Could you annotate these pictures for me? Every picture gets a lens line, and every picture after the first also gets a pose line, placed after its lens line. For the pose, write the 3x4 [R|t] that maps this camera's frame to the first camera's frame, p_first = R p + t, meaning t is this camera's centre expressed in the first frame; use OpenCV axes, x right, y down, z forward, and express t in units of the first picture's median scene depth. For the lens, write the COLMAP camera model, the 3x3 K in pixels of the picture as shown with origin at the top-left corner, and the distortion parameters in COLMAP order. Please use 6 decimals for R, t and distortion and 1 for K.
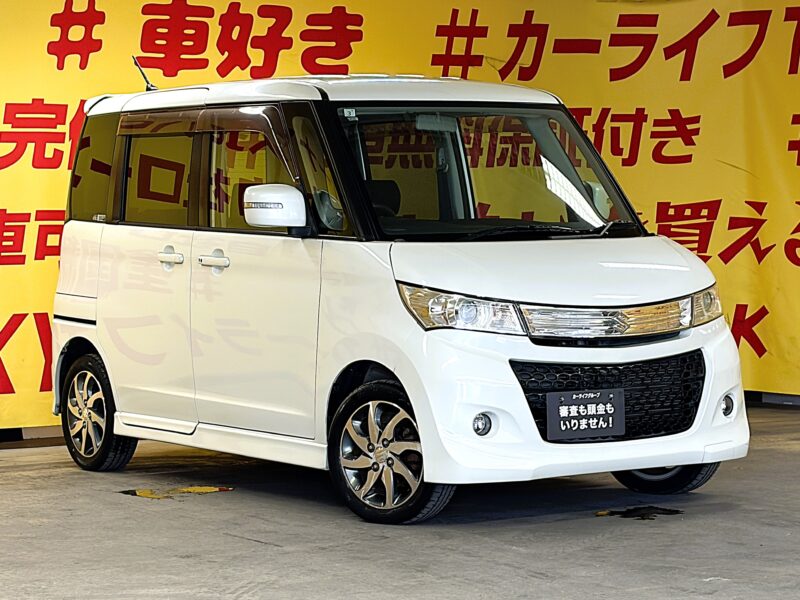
lens RADIAL K [[2152.4, 0, 402.9], [0, 2152.4, 296.8], [0, 0, 1]] dist [0.336613, 0.000000]
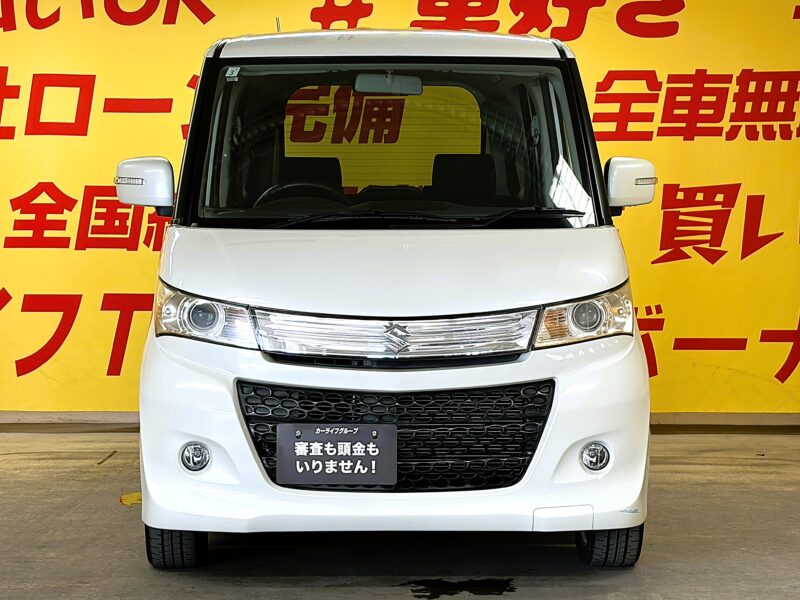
lens RADIAL K [[1965.0, 0, 399.9], [0, 1965.0, 303.9], [0, 0, 1]] dist [0.341519, 0.000000]
pose [[0.851076, 0.044946, -0.523116, 0.346444], [-0.034859, 0.998968, 0.029118, -0.015498], [0.523885, -0.006546, 0.851764, 0.299820]]
